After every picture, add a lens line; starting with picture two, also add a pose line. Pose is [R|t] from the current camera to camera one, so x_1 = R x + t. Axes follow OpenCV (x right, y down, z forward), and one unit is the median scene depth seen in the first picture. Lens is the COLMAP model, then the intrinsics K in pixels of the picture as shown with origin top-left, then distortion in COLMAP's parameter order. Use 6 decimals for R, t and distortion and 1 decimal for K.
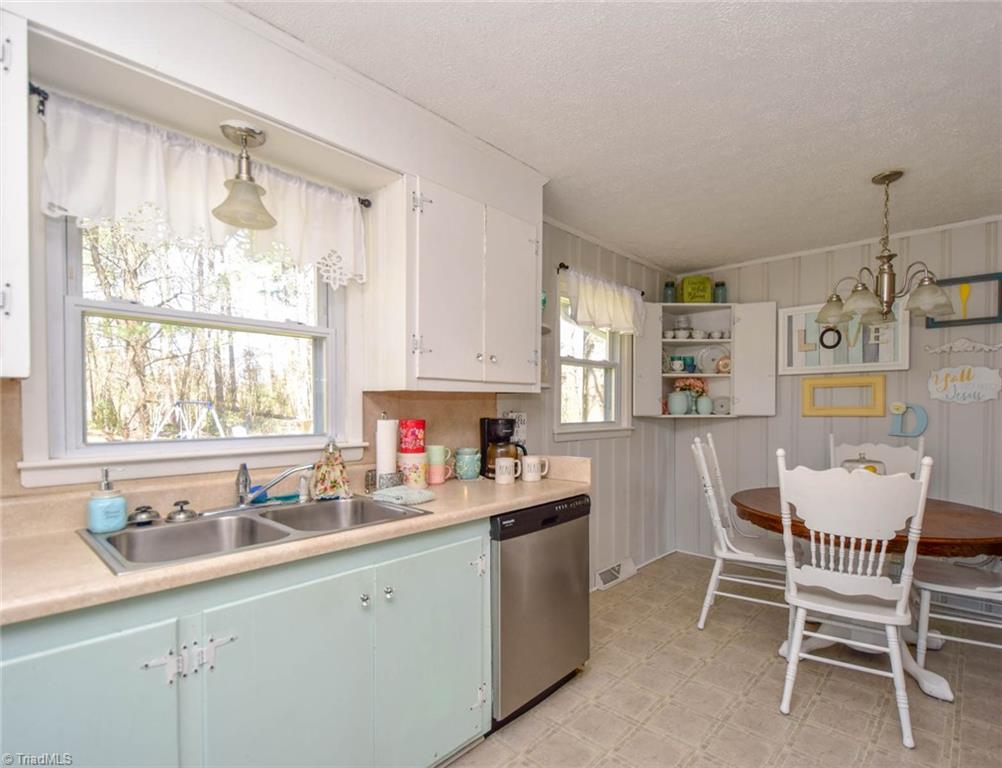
lens RADIAL K [[500.5, 0, 510.3], [0, 500.5, 412.8], [0, 0, 1]] dist [0.056671, -0.039817]
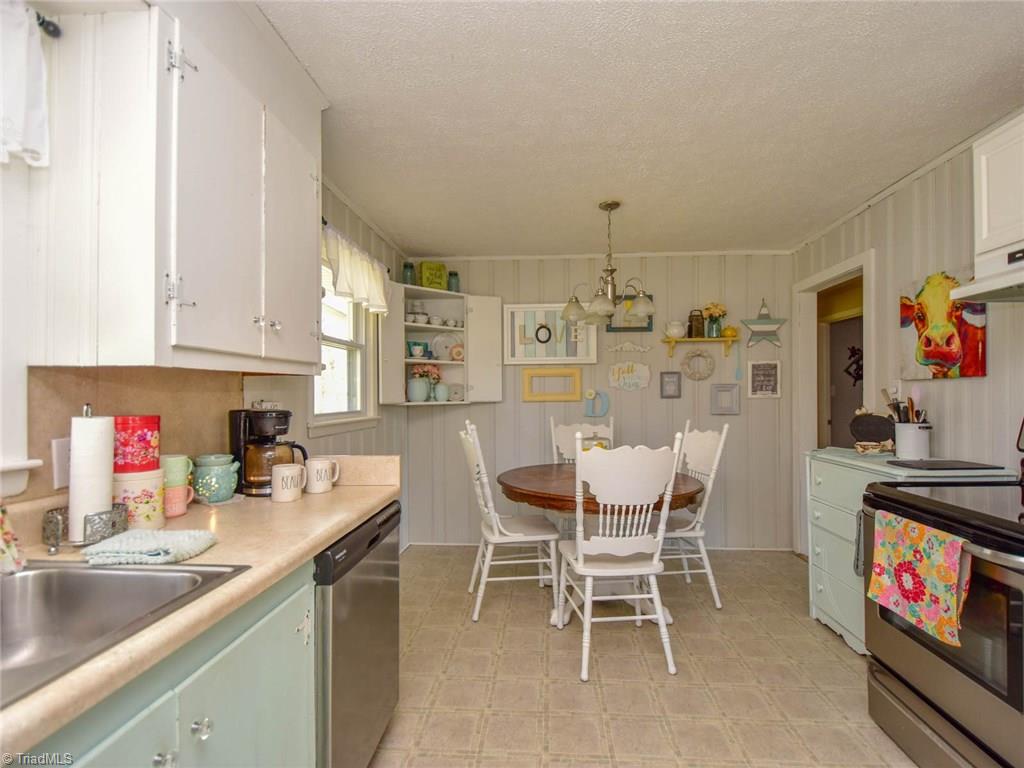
lens RADIAL K [[502.8, 0, 515.8], [0, 502.8, 391.2], [0, 0, 1]] dist [0.033482, -0.000080]
pose [[0.776492, 0.000103, 0.630127, -0.182602], [0.011480, 0.999832, -0.014310, -0.001243], [-0.630023, 0.018345, 0.776360, 0.191135]]
